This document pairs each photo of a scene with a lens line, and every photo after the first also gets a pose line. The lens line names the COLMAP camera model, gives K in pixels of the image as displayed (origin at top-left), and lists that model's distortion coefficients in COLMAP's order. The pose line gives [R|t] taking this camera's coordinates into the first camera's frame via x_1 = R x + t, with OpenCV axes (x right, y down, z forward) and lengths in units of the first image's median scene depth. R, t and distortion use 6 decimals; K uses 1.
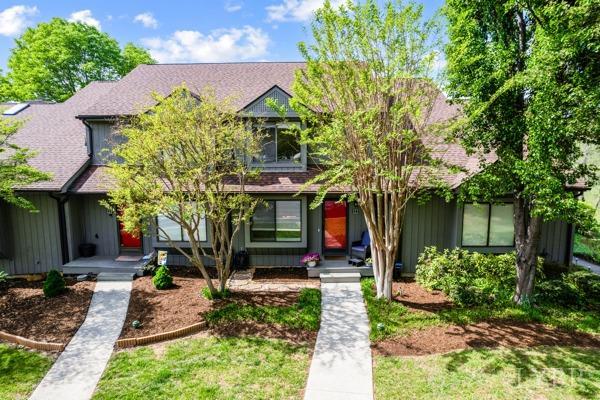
lens RADIAL K [[380.2, 0, 300.0], [0, 380.2, 200.0], [0, 0, 1]] dist [-0.080236, 0.073453]
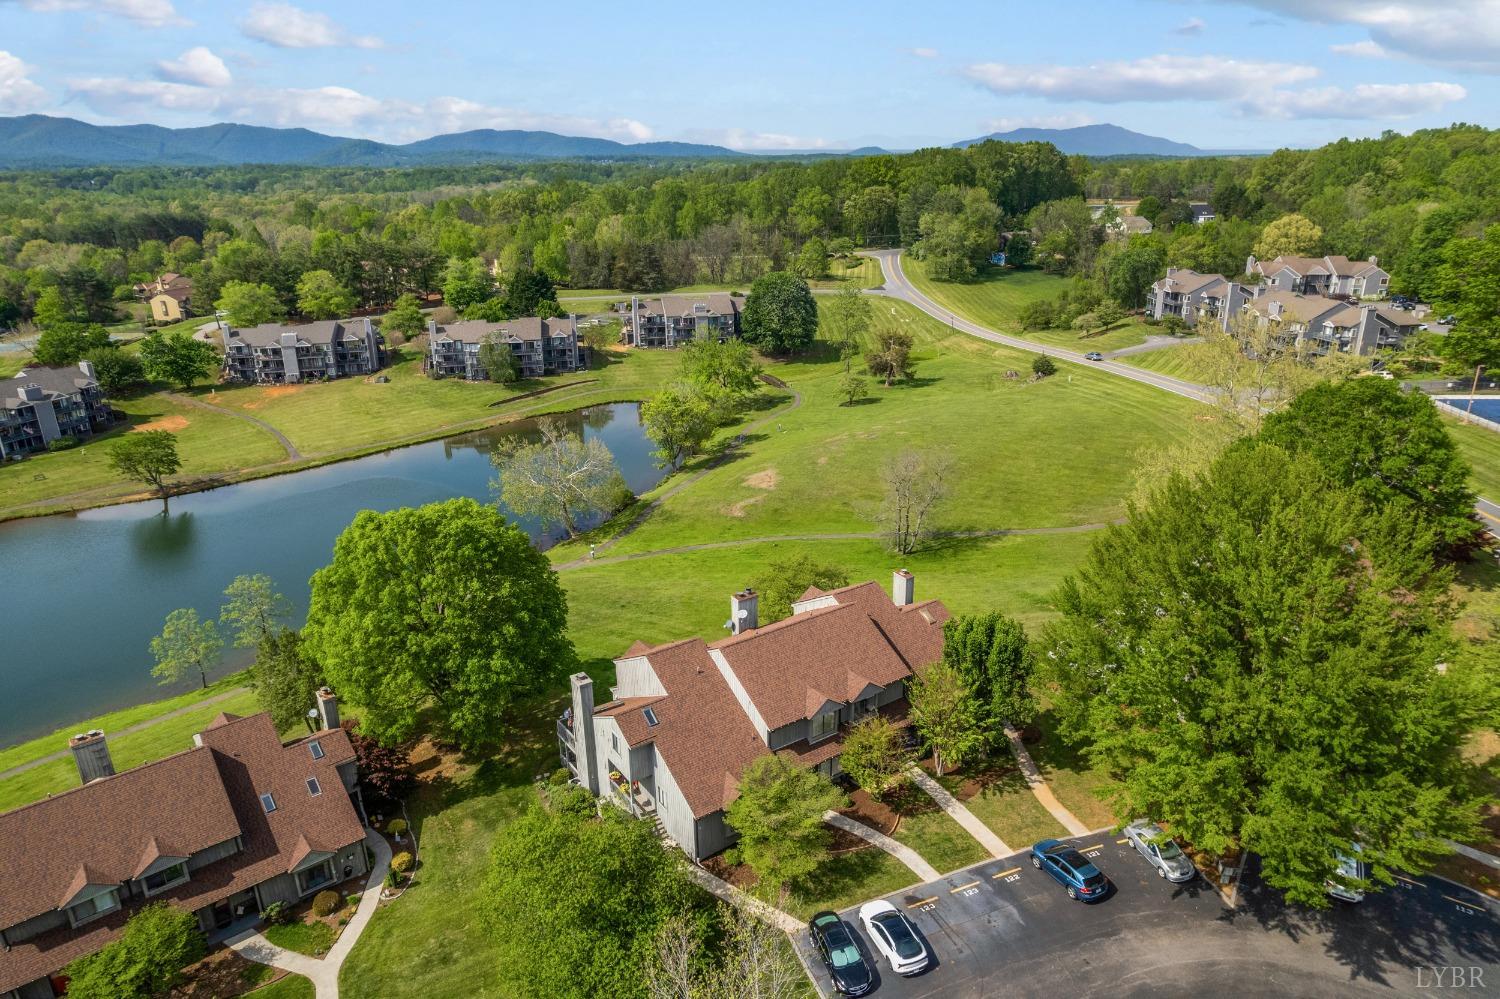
lens RADIAL K [[950.6, 0, 750.0], [0, 950.6, 499.5], [0, 0, 1]] dist [-0.080236, 0.073453]
pose [[0.815421, -0.205897, 0.541013, -3.722877], [0.081057, 0.966009, 0.245470, -3.060291], [-0.573165, -0.156308, 0.804394, -2.887446]]
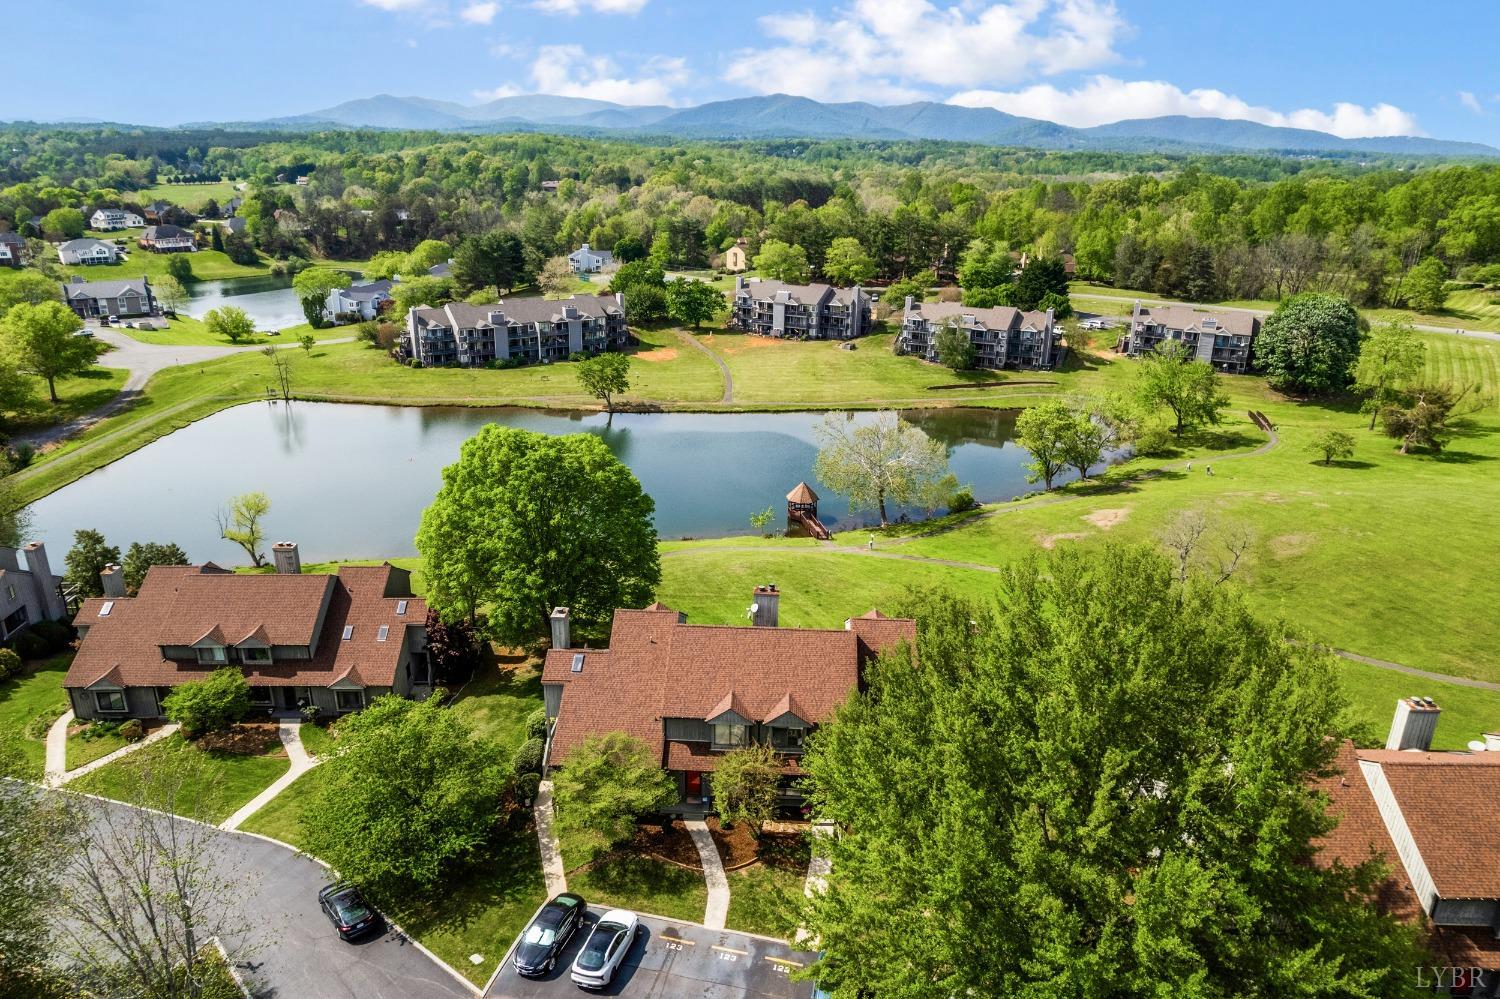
lens RADIAL K [[993.1, 0, 750.0], [0, 993.1, 499.5], [0, 0, 1]] dist [-0.068885, 0.050959]
pose [[0.999595, 0.024395, -0.014676, -0.254027], [-0.020428, 0.973654, 0.227115, -2.854978], [0.019829, -0.226723, 0.973757, -3.908267]]
